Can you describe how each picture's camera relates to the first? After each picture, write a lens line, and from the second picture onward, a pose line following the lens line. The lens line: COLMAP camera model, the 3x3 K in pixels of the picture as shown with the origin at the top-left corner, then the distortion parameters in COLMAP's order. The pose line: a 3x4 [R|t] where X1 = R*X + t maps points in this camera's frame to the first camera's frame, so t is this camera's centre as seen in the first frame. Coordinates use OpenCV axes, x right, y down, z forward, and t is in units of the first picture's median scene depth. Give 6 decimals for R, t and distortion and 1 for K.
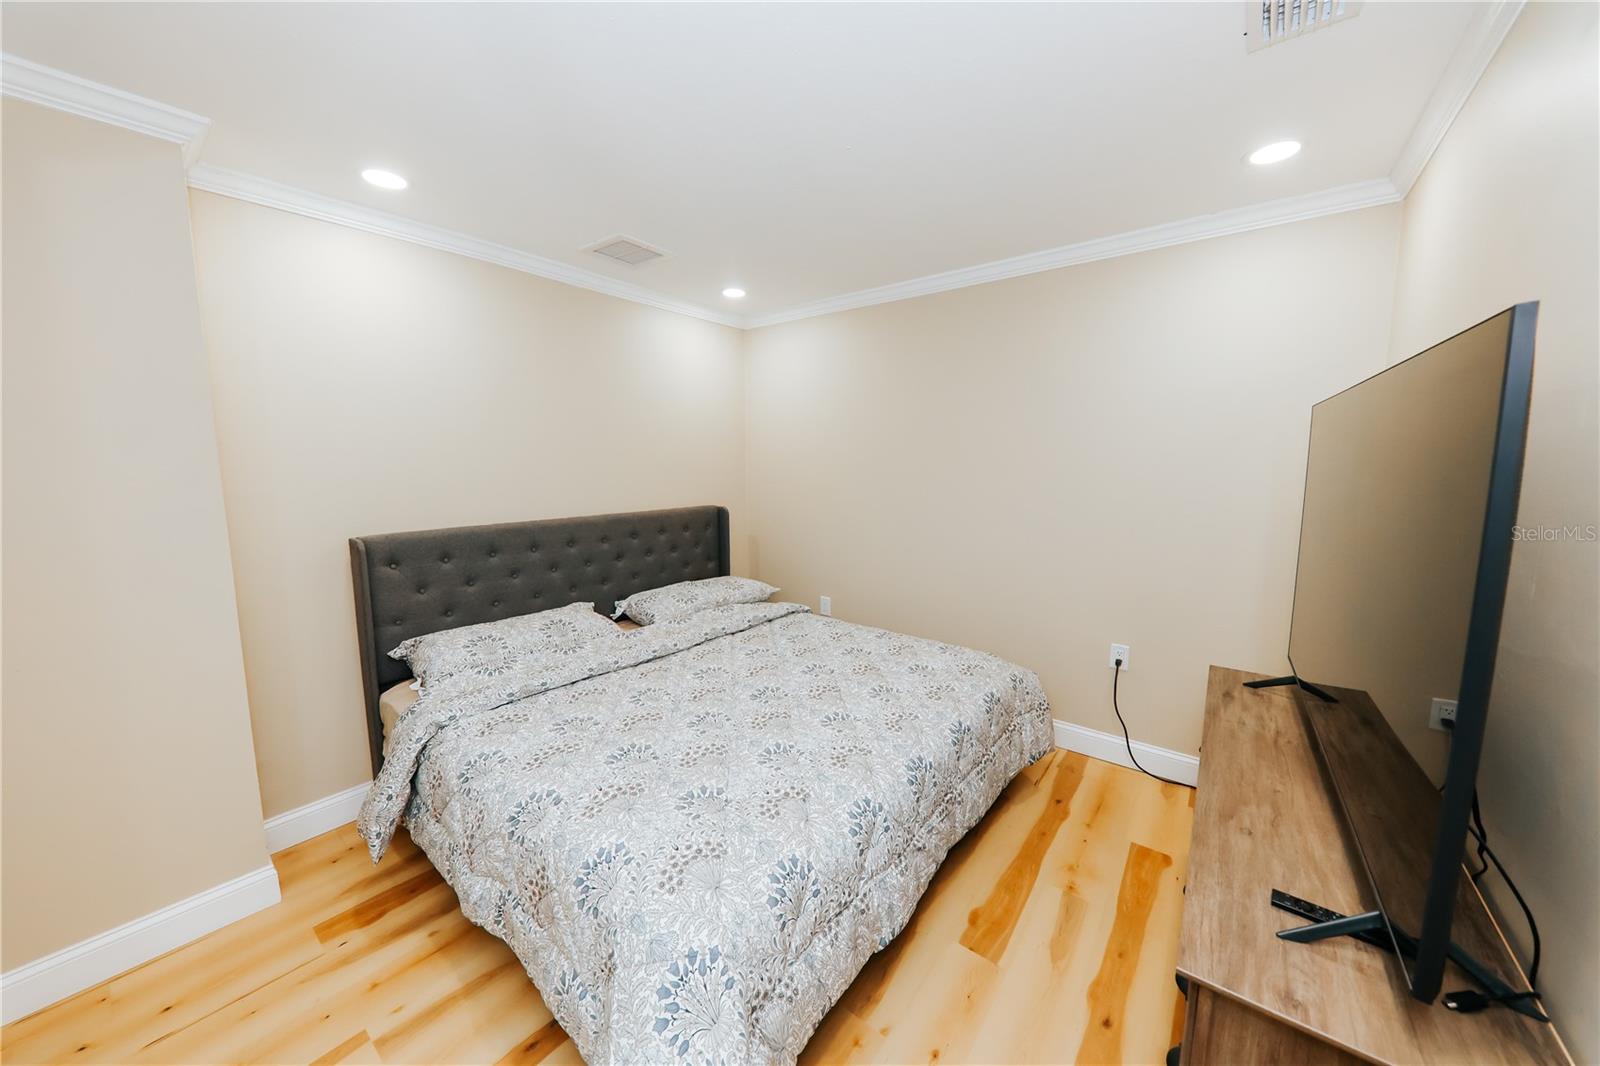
lens RADIAL K [[548.7, 0, 806.5], [0, 548.7, 528.4], [0, 0, 1]] dist [0.009005, -0.006587]
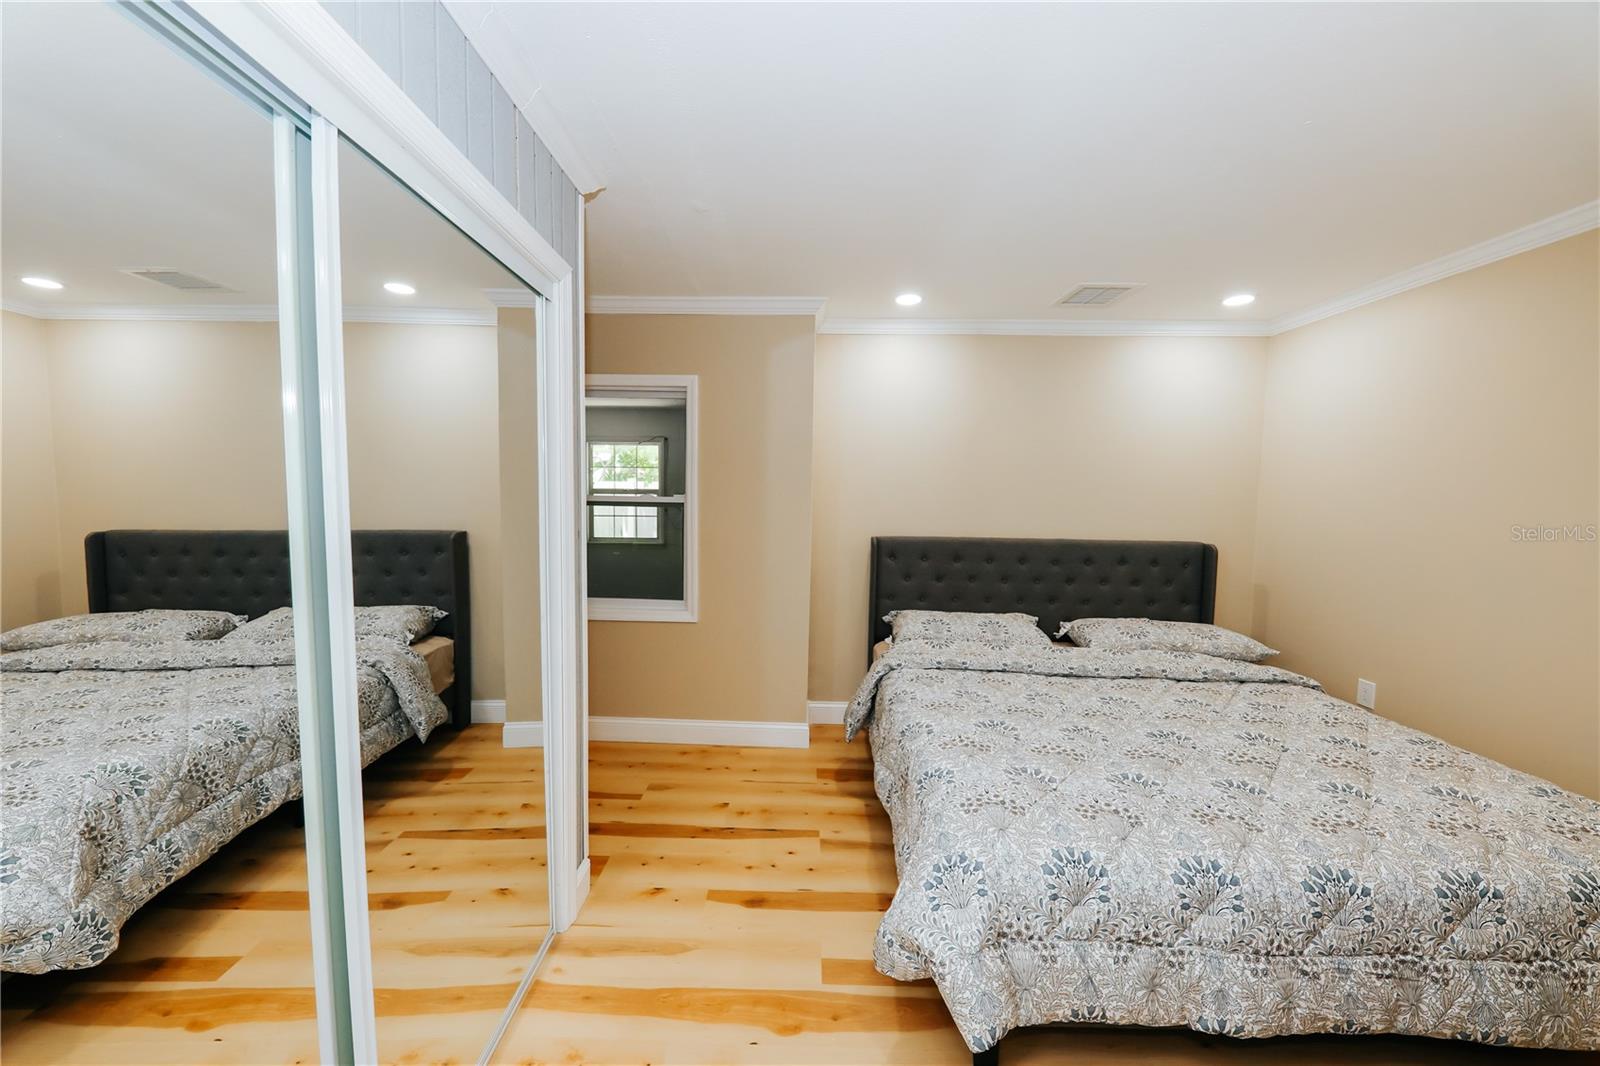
lens RADIAL K [[541.8, 0, 805.3], [0, 541.8, 531.0], [0, 0, 1]] dist [0.009134, -0.000165]
pose [[0.611743, 0.067099, -0.788206, 0.232557], [-0.115117, 0.993340, -0.004783, 0.030254], [0.782636, 0.093662, 0.615393, -0.063179]]
